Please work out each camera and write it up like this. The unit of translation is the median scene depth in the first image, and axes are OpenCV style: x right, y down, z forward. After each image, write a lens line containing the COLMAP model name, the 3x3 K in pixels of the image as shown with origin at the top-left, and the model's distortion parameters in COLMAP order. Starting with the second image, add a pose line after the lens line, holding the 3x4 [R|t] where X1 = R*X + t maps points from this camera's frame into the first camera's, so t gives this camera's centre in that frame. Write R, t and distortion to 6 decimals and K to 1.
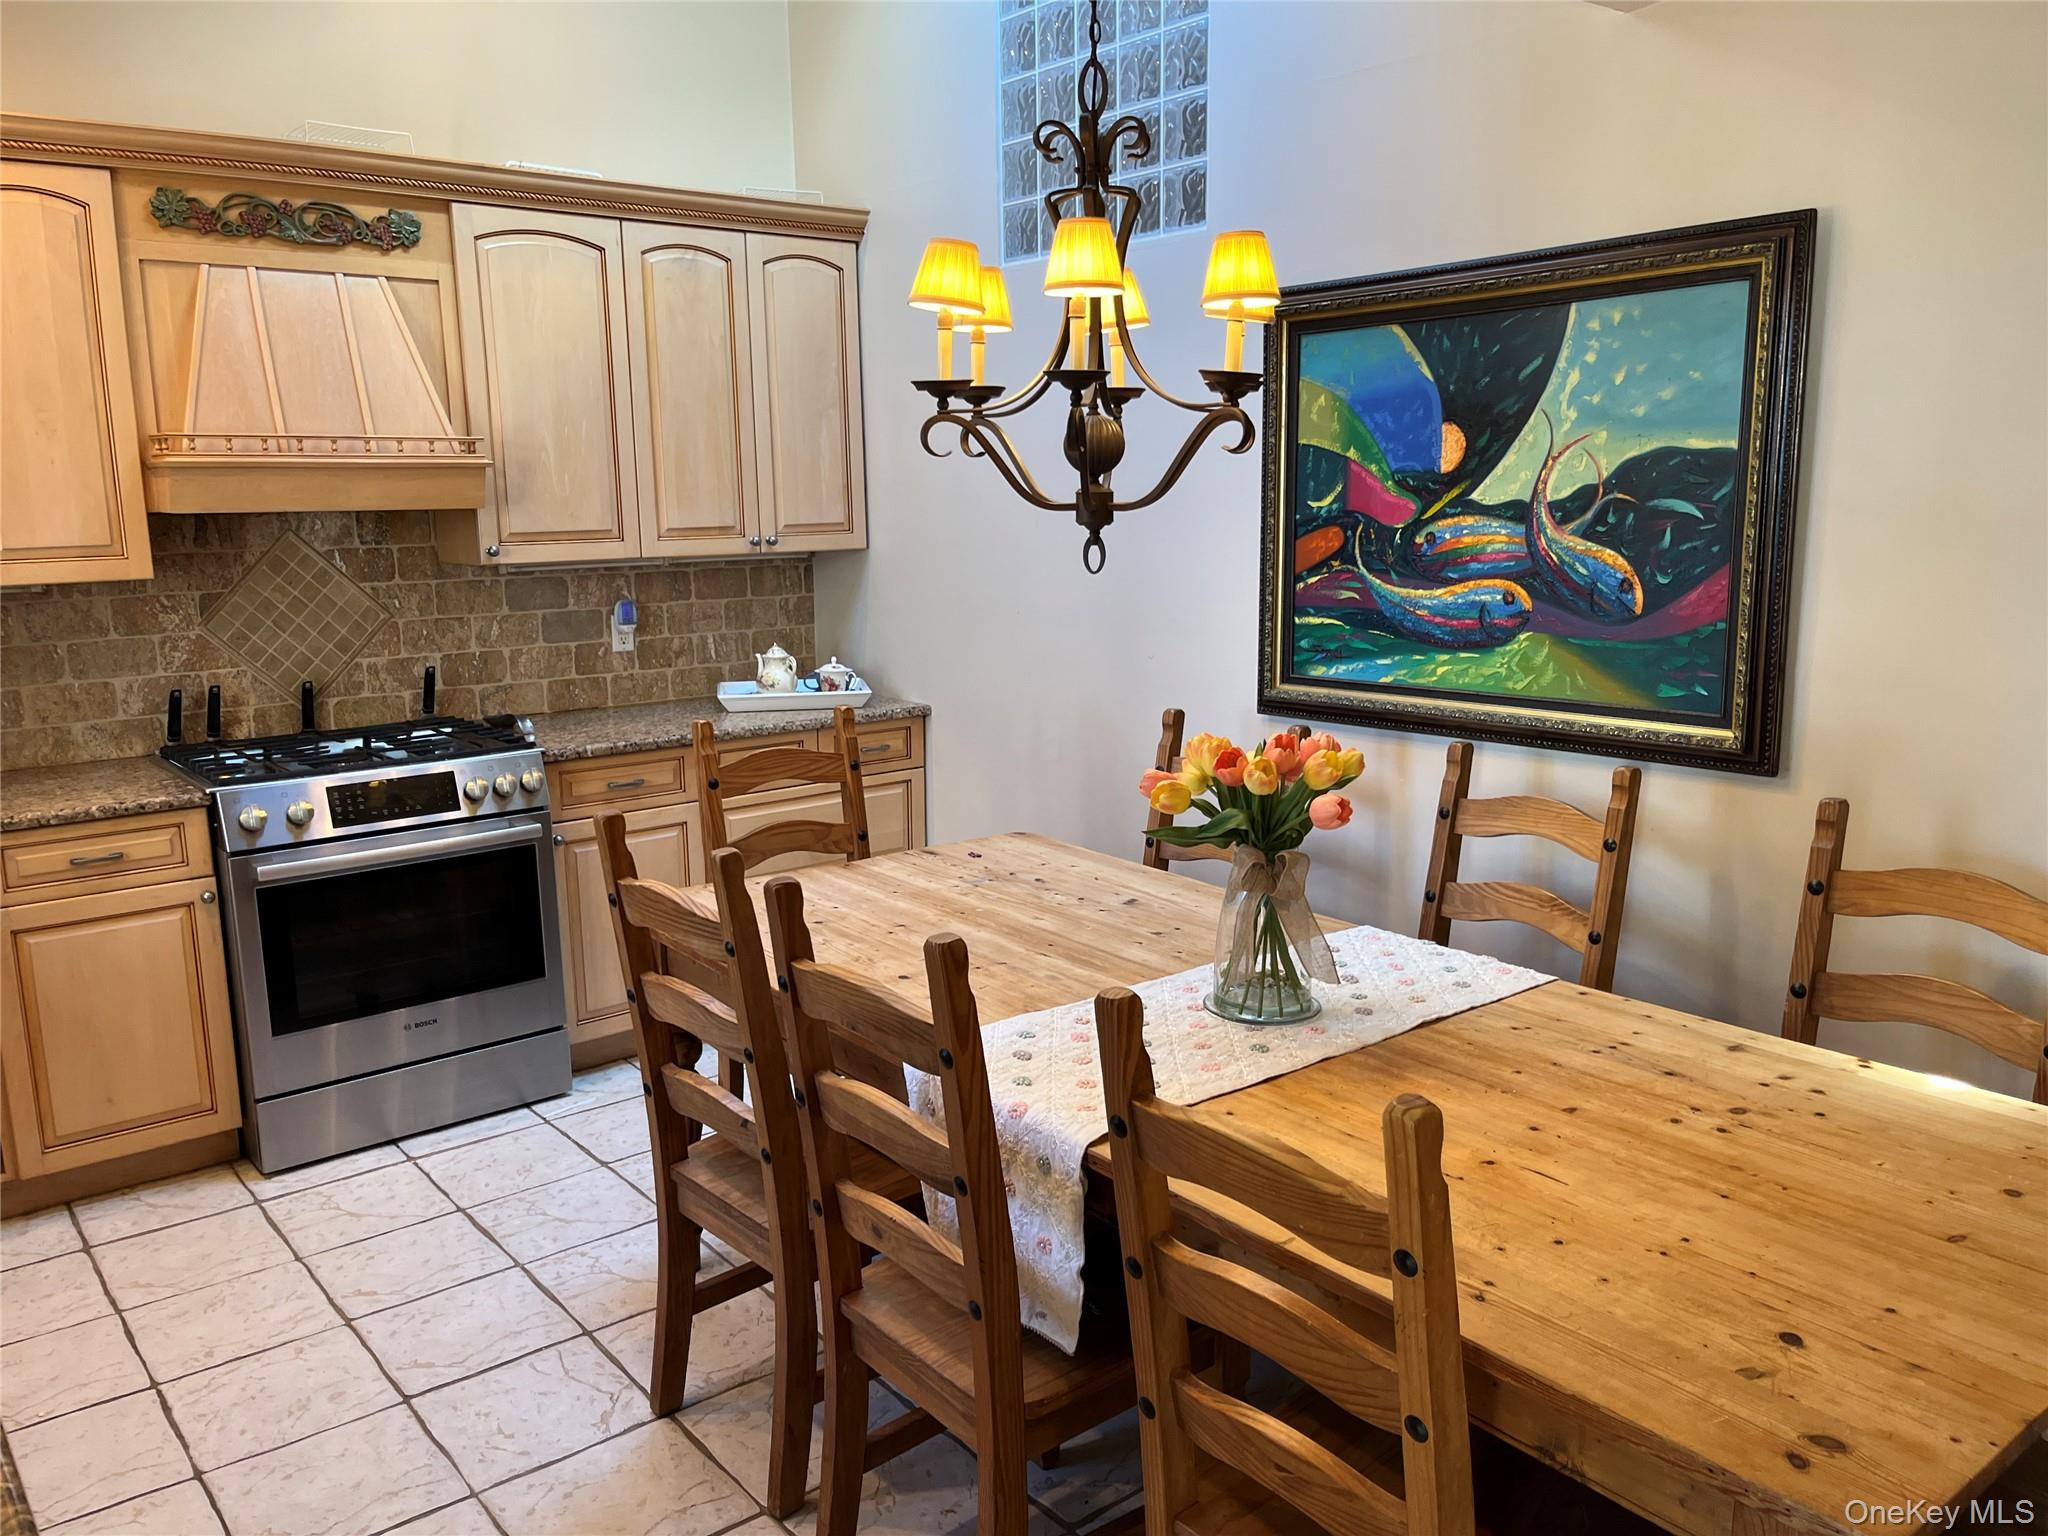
lens RADIAL K [[1549.9, 0, 1027.2], [0, 1549.9, 782.1], [0, 0, 1]] dist [0.056589, -0.082164]
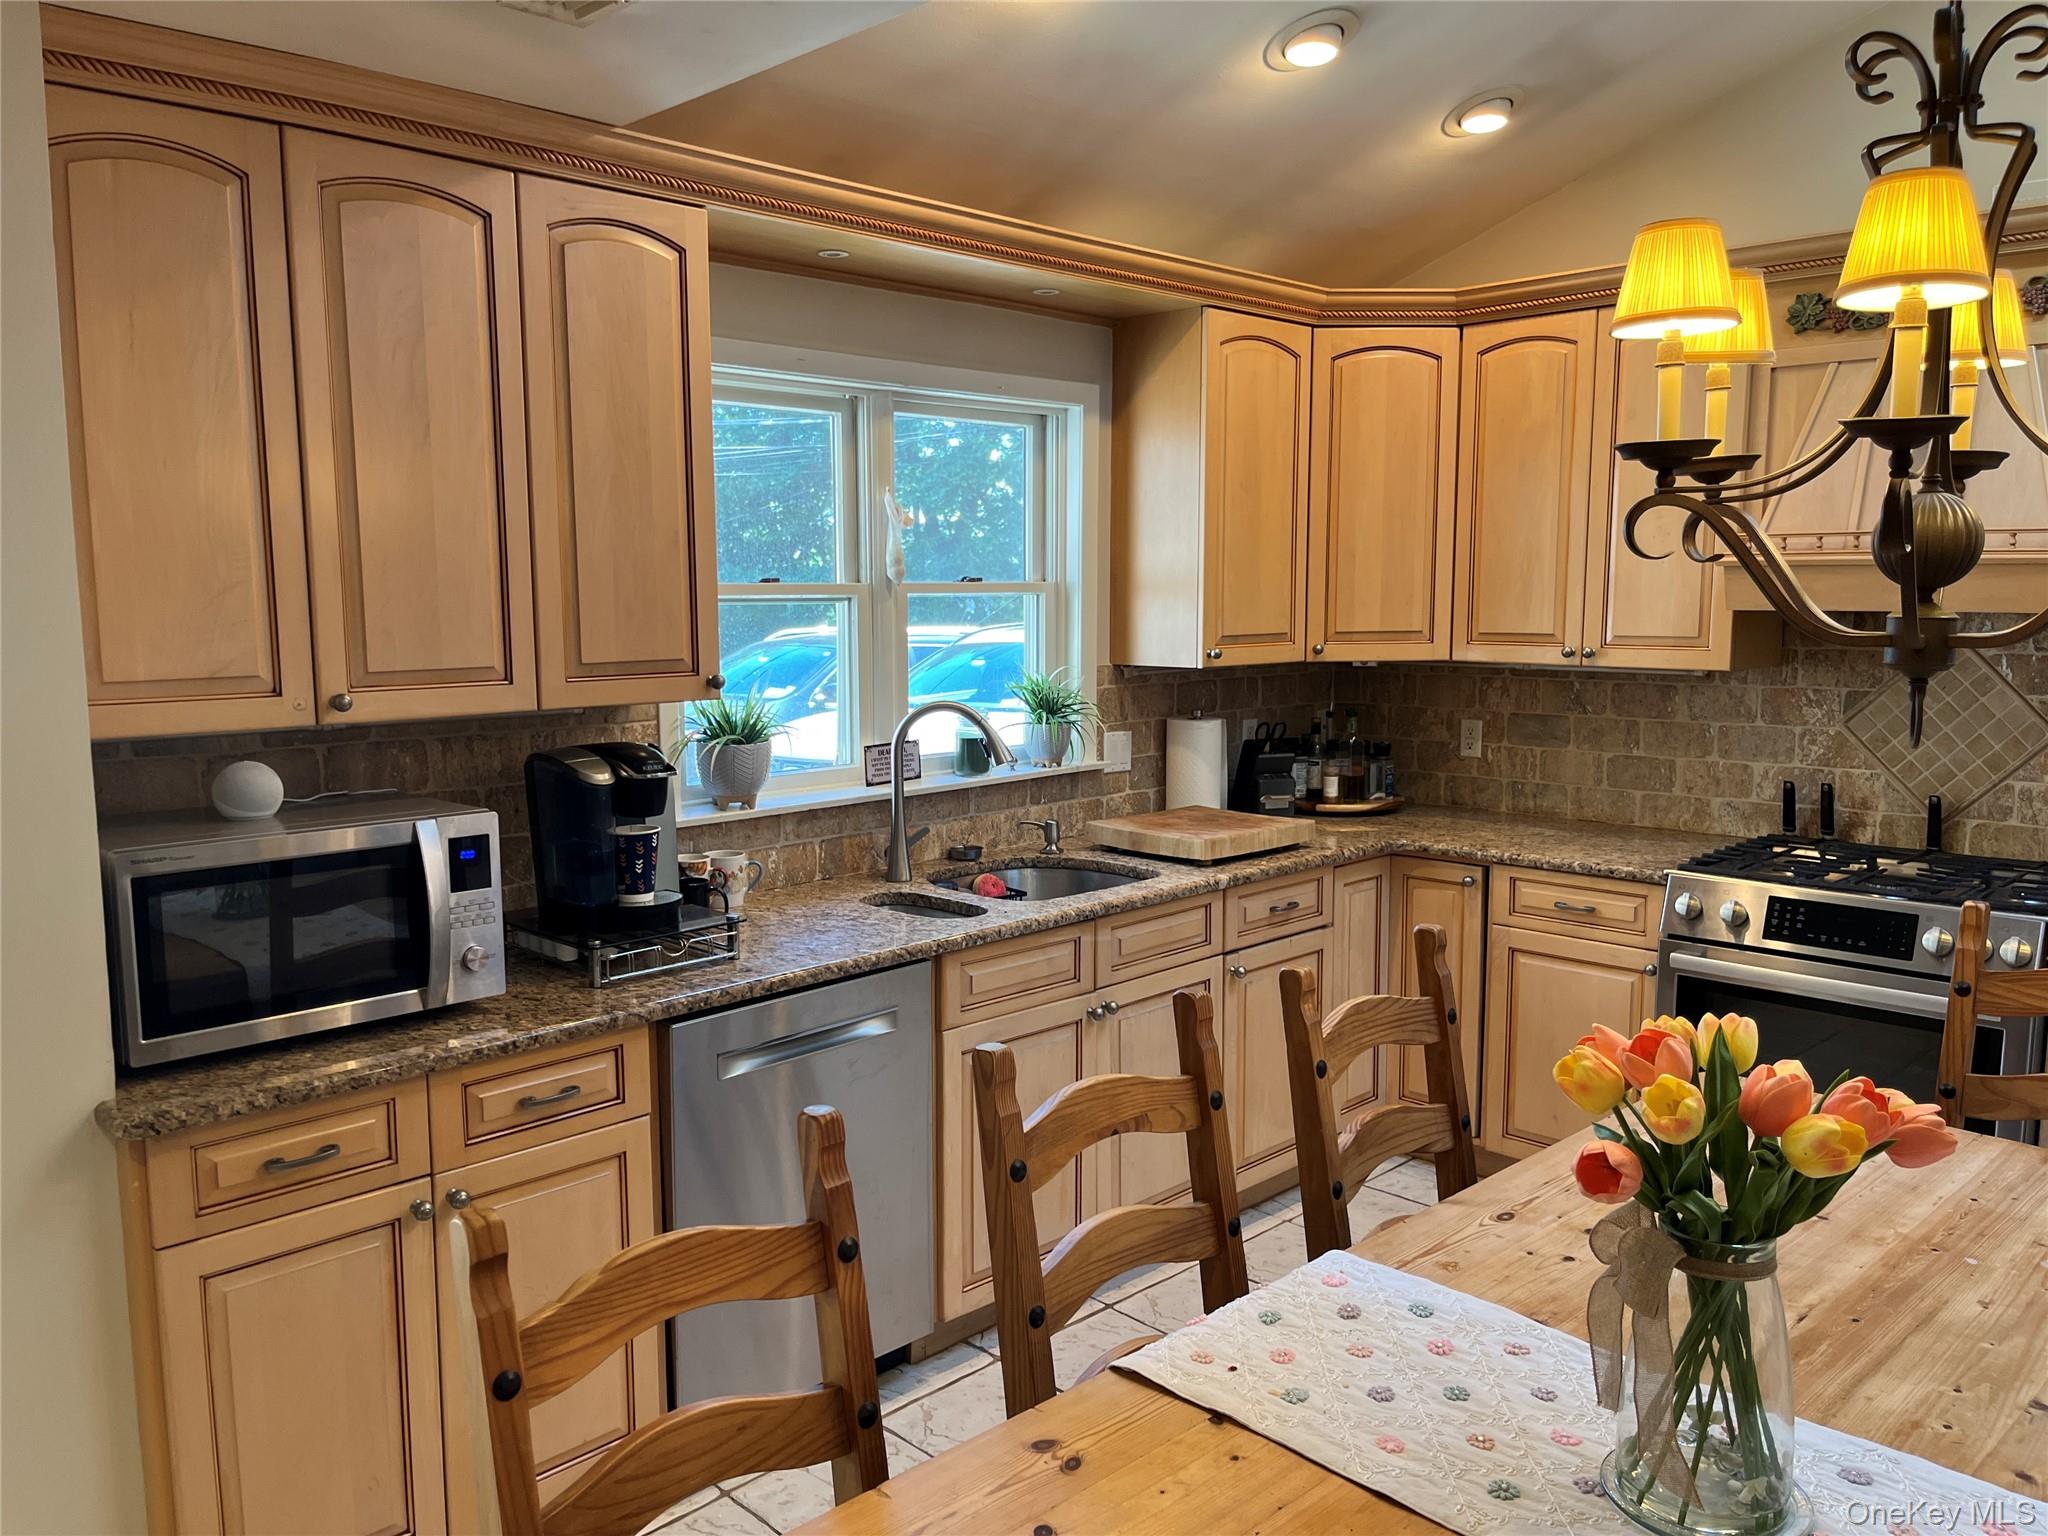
lens RADIAL K [[1549.9, 0, 1040.9], [0, 1549.9, 767.5], [0, 0, 1]] dist [0.056589, -0.082164]
pose [[0.127391, 0.128861, -0.983446, 0.403499], [-0.190908, 0.976170, 0.103178, -0.082371], [0.973307, 0.174603, 0.148956, 0.388292]]
